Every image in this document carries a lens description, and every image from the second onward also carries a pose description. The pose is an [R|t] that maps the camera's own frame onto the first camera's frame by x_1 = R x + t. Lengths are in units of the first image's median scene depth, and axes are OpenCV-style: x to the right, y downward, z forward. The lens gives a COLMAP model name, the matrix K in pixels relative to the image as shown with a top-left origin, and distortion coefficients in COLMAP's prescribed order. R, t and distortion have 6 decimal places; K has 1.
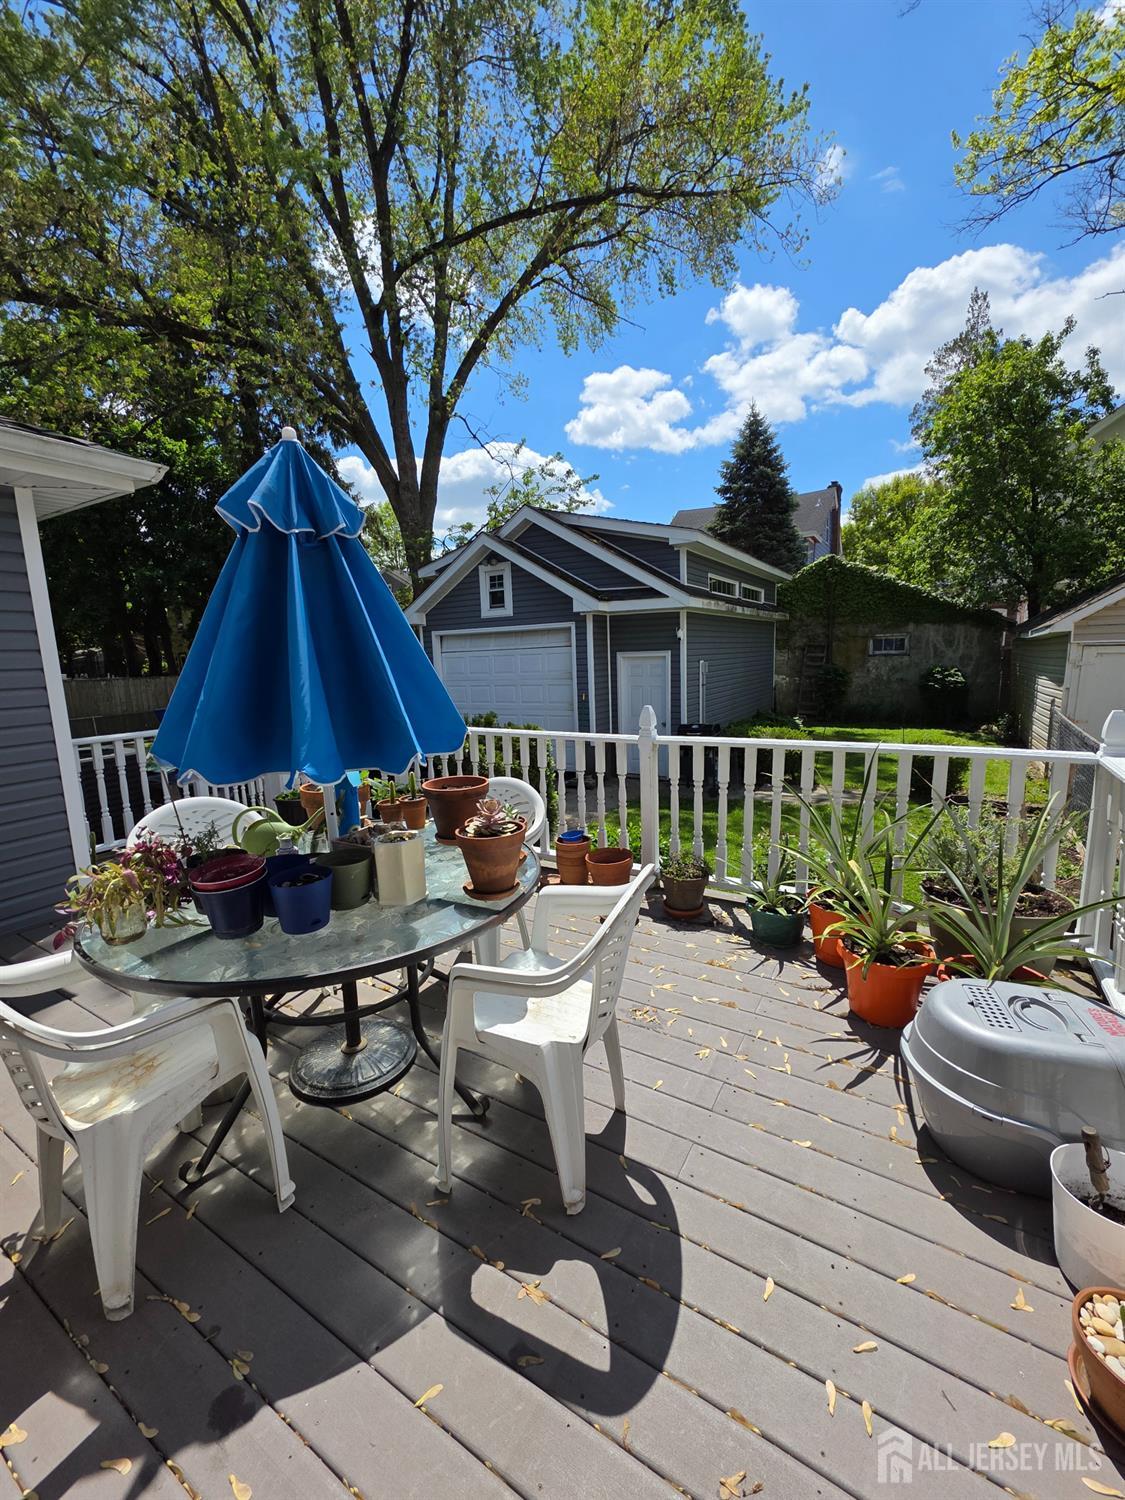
lens RADIAL K [[595.9, 0, 563.1], [0, 595.9, 750.7], [0, 0, 1]] dist [-0.002720, 0.001364]
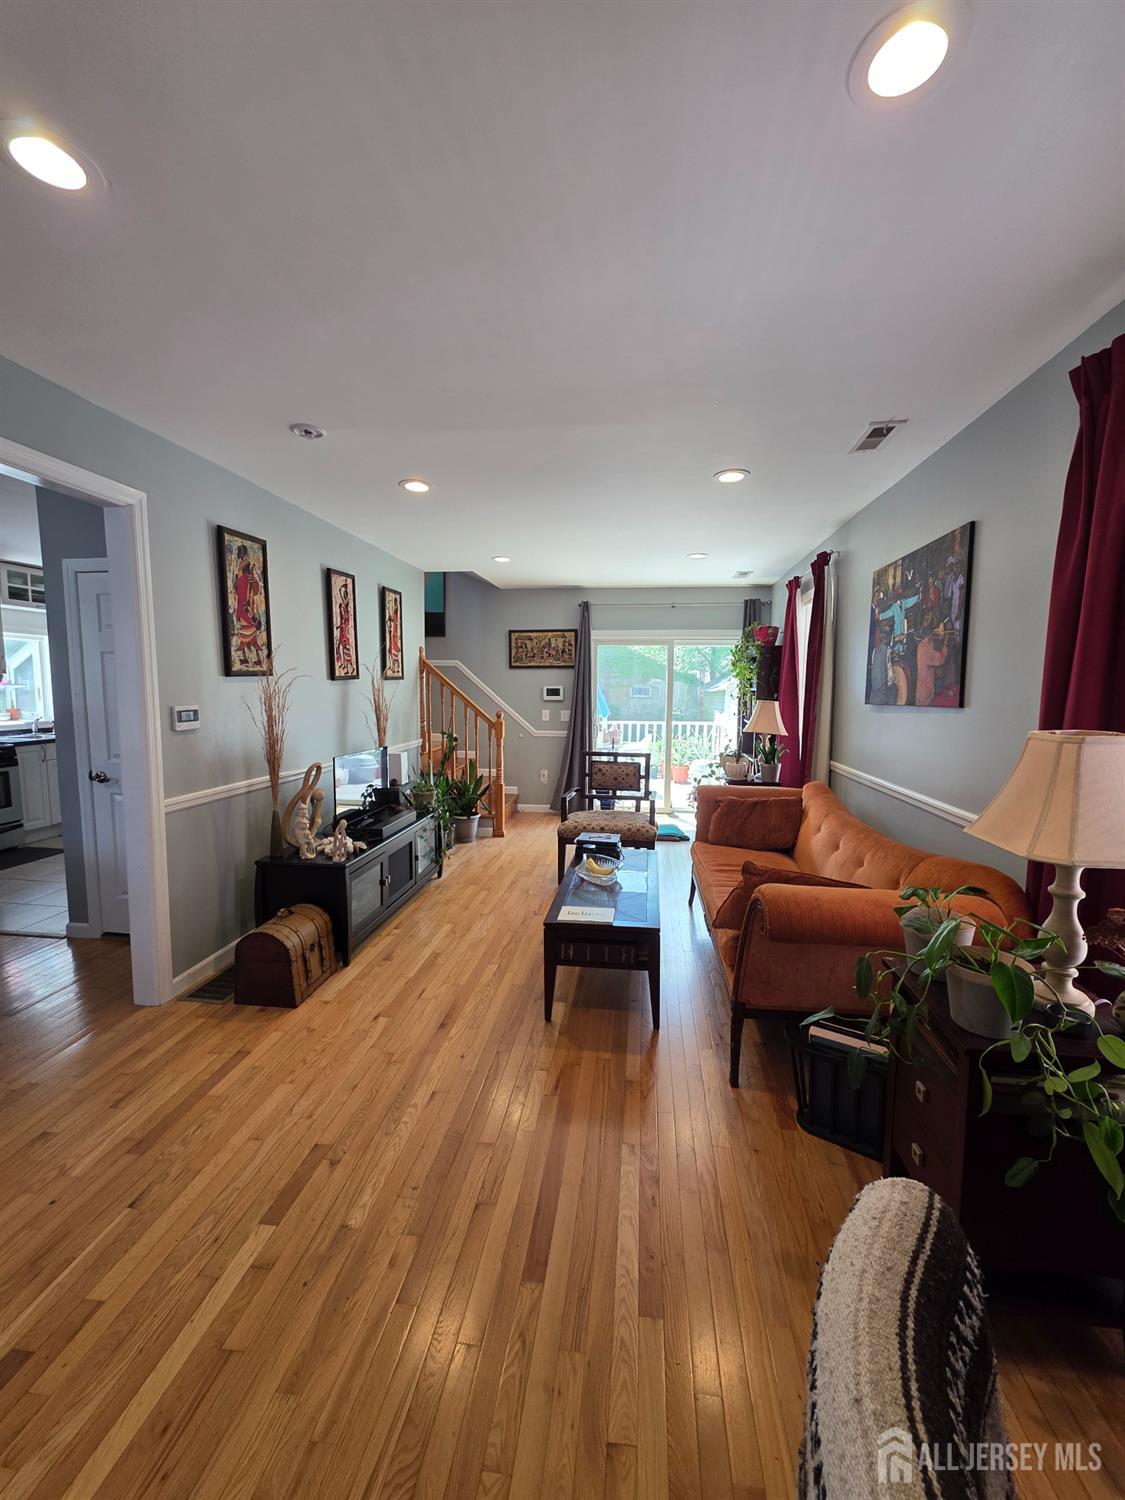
lens RADIAL K [[595.9, 0, 567.2], [0, 595.9, 747.2], [0, 0, 1]] dist [-0.002720, 0.001364]
pose [[0.914803, 0.006117, 0.403854, -0.391675], [0.017574, 0.998336, -0.054930, 0.080003], [-0.403518, 0.057347, 0.913173, -0.531334]]
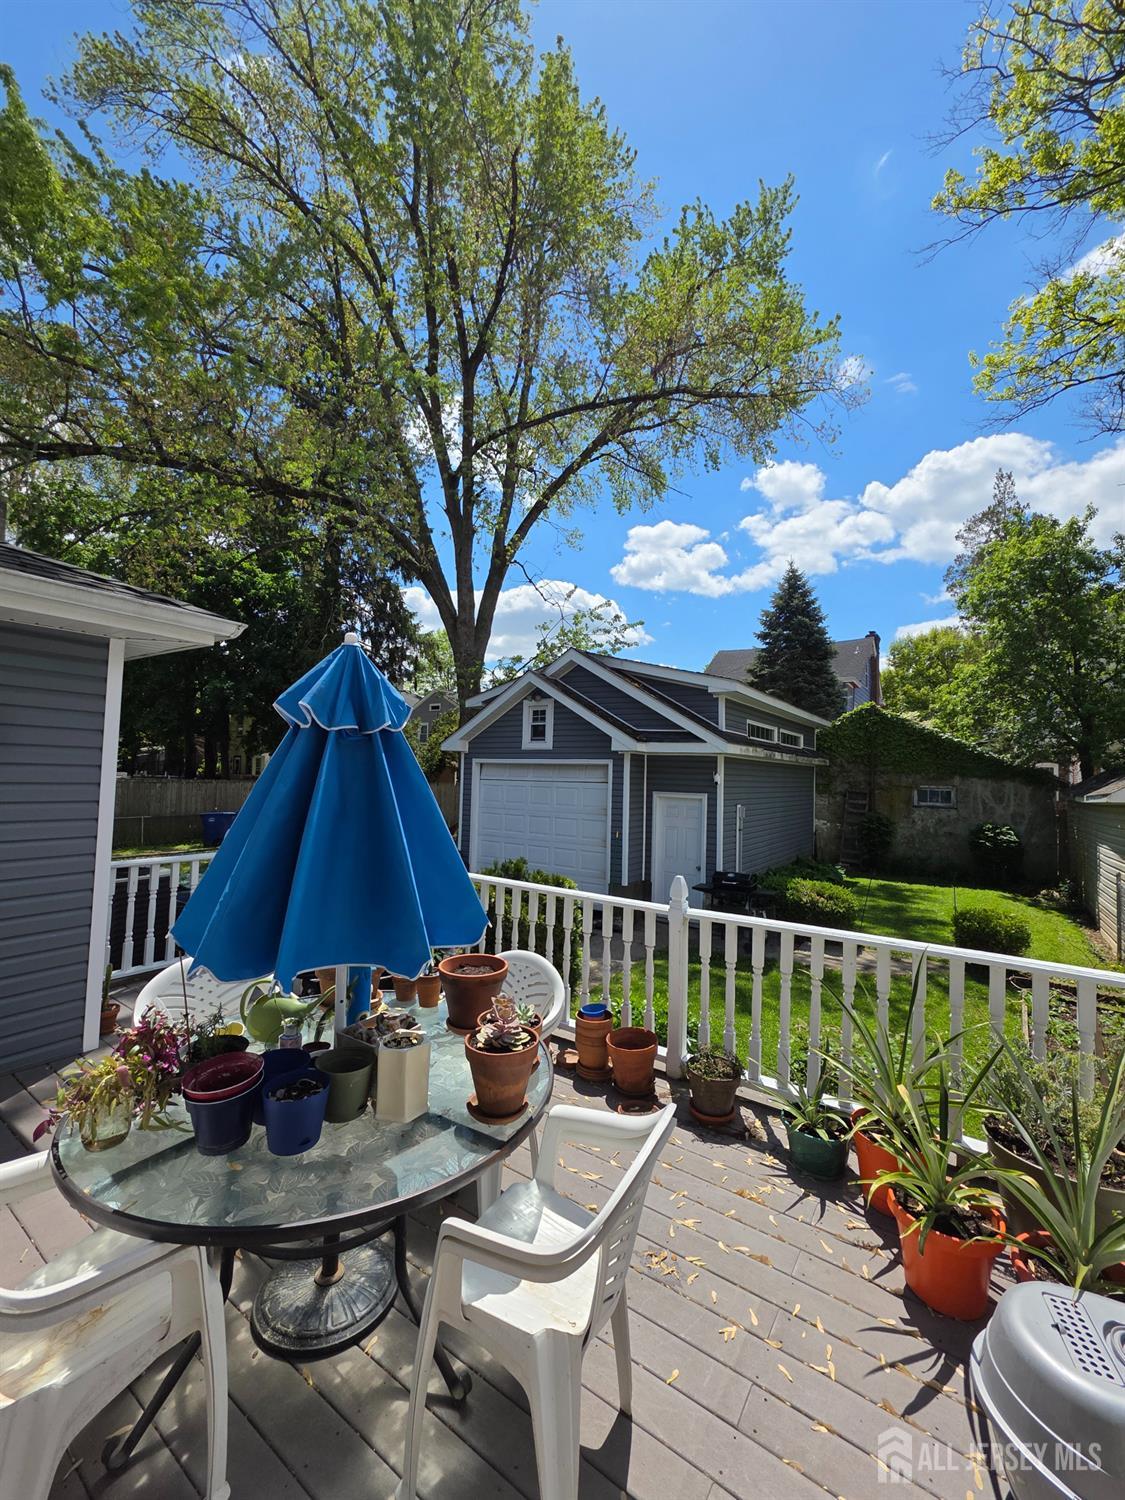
lens RADIAL K [[595.9, 0, 564.8], [0, 595.9, 747.6], [0, 0, 1]] dist [-0.002720, 0.001364]
pose [[0.996214, 0.059261, -0.063606, 0.001991], [-0.070692, 0.978063, -0.195947, -0.030589], [0.050599, 0.199702, 0.978549, -0.001257]]
